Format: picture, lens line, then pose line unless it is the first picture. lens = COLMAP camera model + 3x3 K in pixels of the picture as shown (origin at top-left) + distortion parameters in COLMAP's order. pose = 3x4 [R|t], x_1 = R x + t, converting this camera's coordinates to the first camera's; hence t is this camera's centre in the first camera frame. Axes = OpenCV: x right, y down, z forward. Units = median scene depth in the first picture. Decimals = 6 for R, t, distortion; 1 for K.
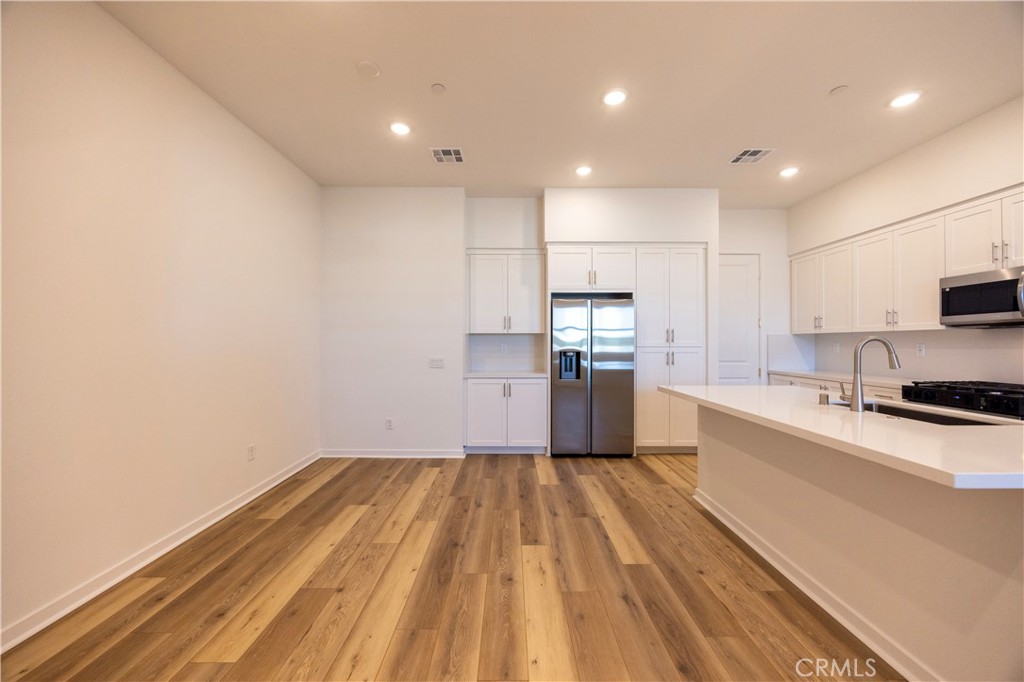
lens RADIAL K [[405.4, 0, 512.0], [0, 405.4, 341.0], [0, 0, 1]] dist [0.001739, 0.000144]
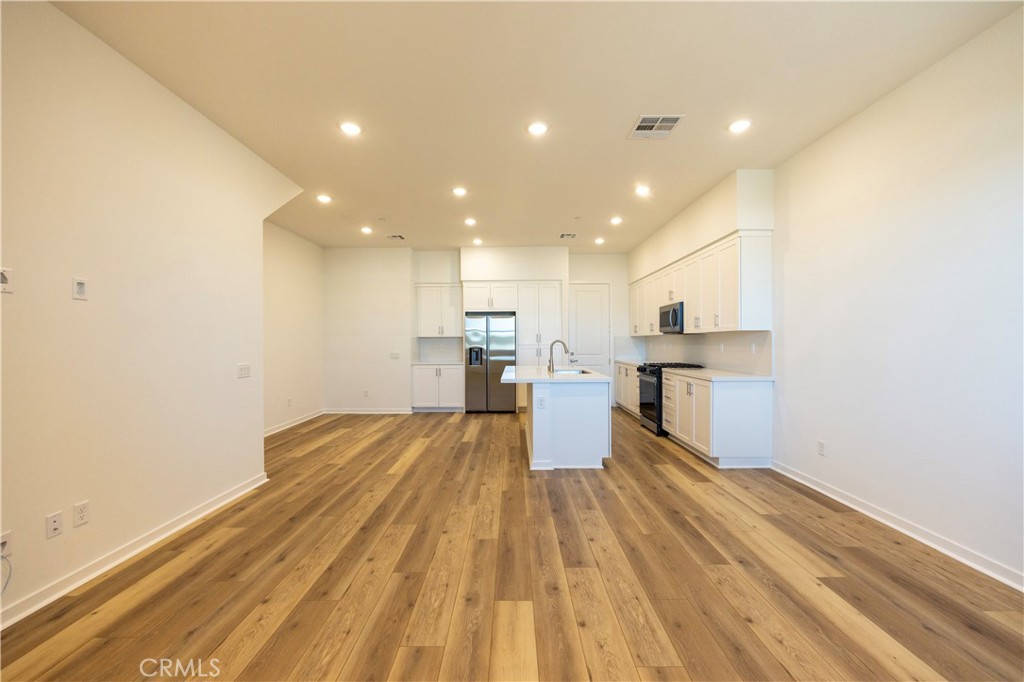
lens RADIAL K [[431.0, 0, 512.0], [0, 431.0, 341.0], [0, 0, 1]] dist [-0.001403, -0.000133]
pose [[0.999782, -0.005125, -0.020220, 0.317209], [0.005207, 0.999978, 0.003996, -0.009079], [0.020199, -0.004100, 0.999788, -0.714014]]
